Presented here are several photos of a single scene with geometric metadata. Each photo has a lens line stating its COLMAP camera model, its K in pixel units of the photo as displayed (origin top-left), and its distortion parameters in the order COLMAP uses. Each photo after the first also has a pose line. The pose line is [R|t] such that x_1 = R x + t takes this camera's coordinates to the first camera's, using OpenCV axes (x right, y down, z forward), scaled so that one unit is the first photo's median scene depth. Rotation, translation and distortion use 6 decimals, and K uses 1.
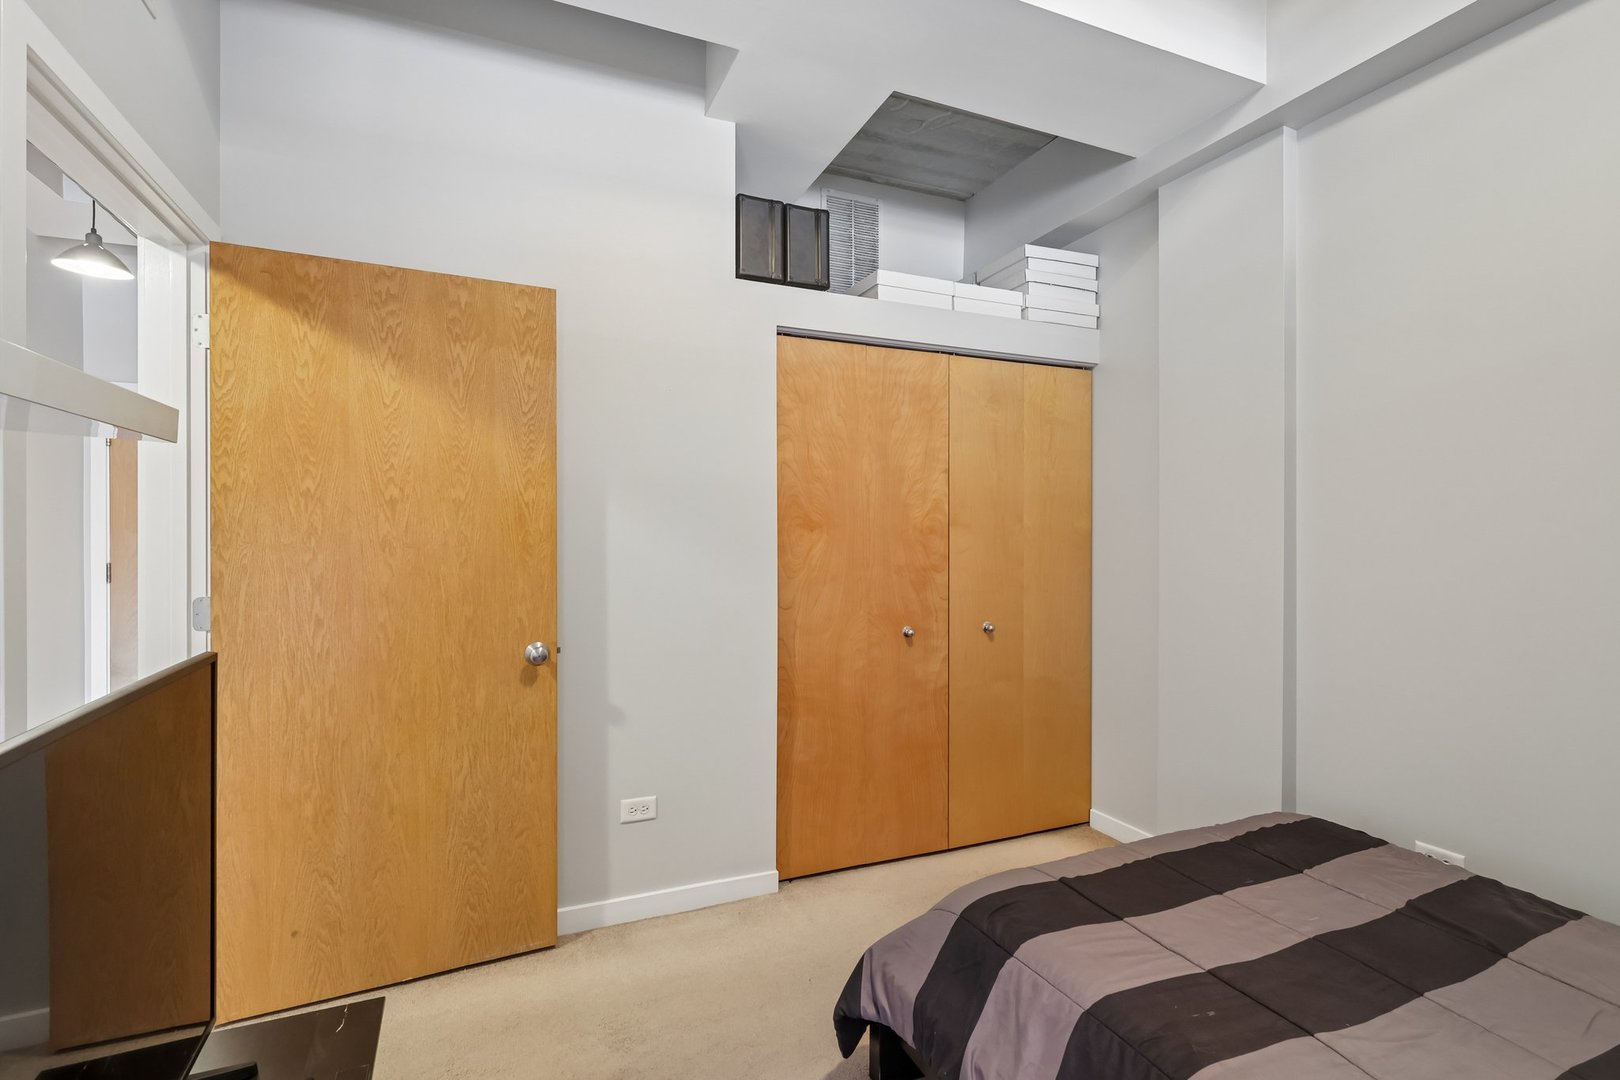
lens RADIAL K [[753.8, 0, 804.4], [0, 753.8, 540.0], [0, 0, 1]] dist [-0.004205, 0.001656]
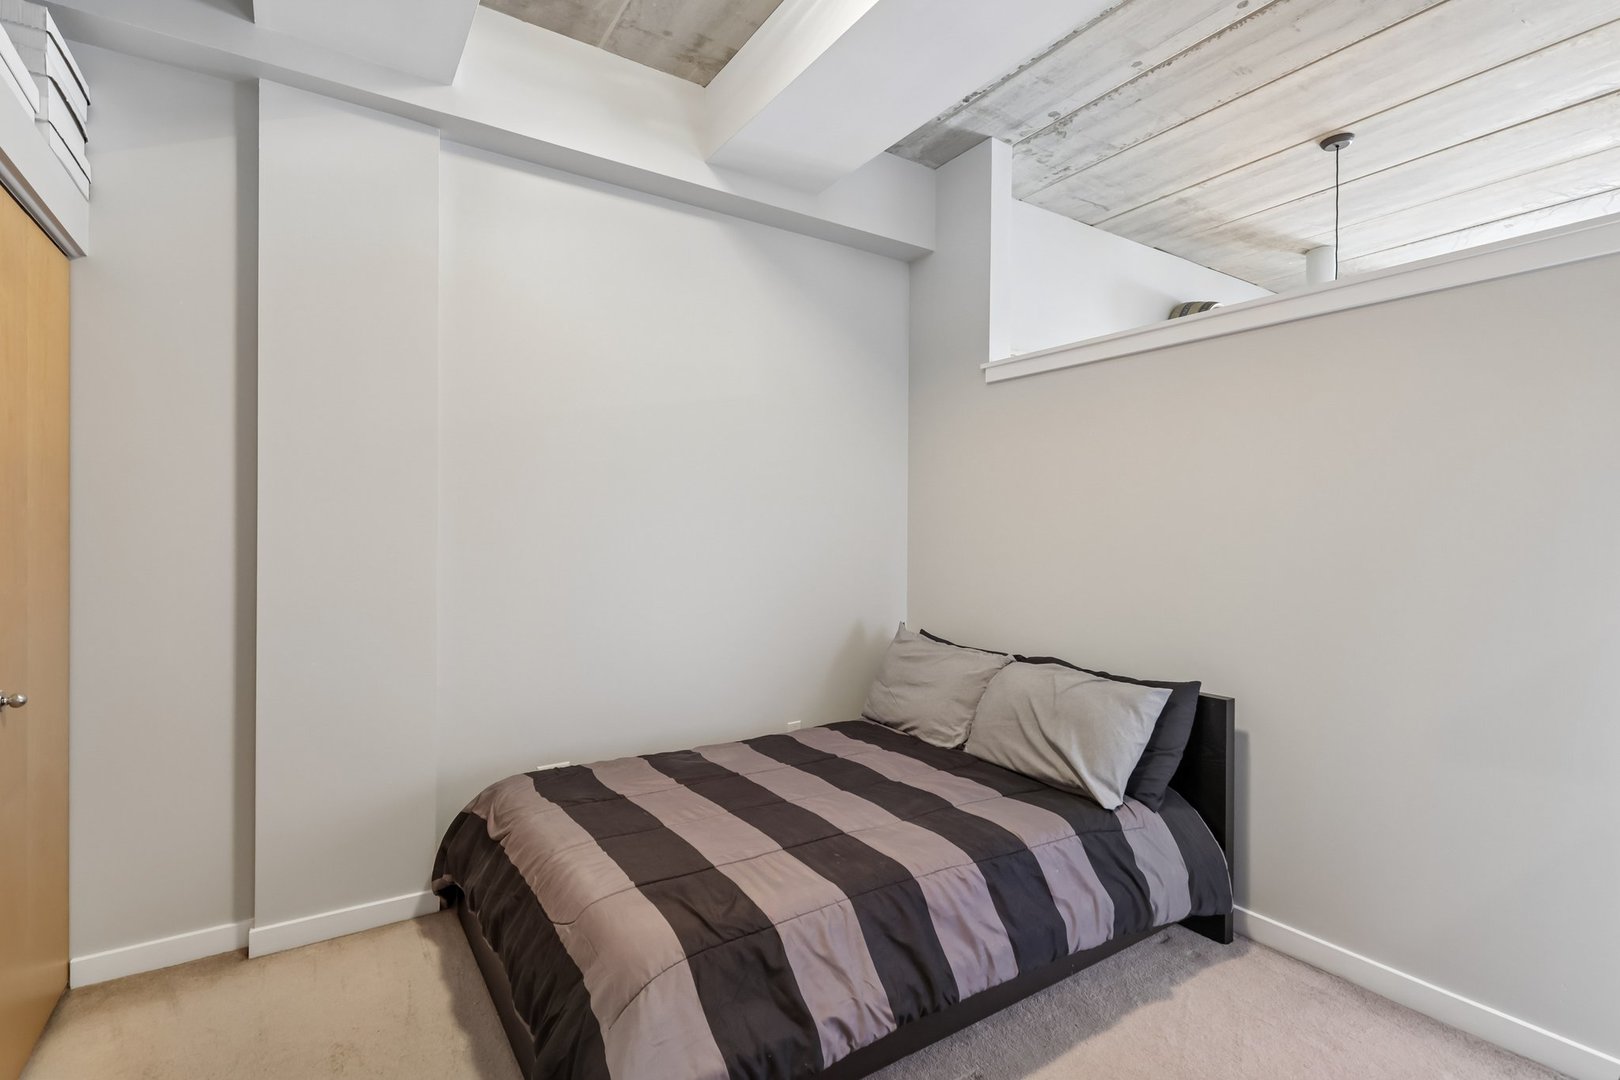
lens RADIAL K [[753.8, 0, 805.5], [0, 753.8, 535.0], [0, 0, 1]] dist [-0.004205, 0.001656]
pose [[-0.182995, -0.005205, 0.983100, -0.699997], [-0.000725, 0.999986, 0.005159, -0.002825], [-0.983114, 0.000231, -0.182996, 1.043876]]
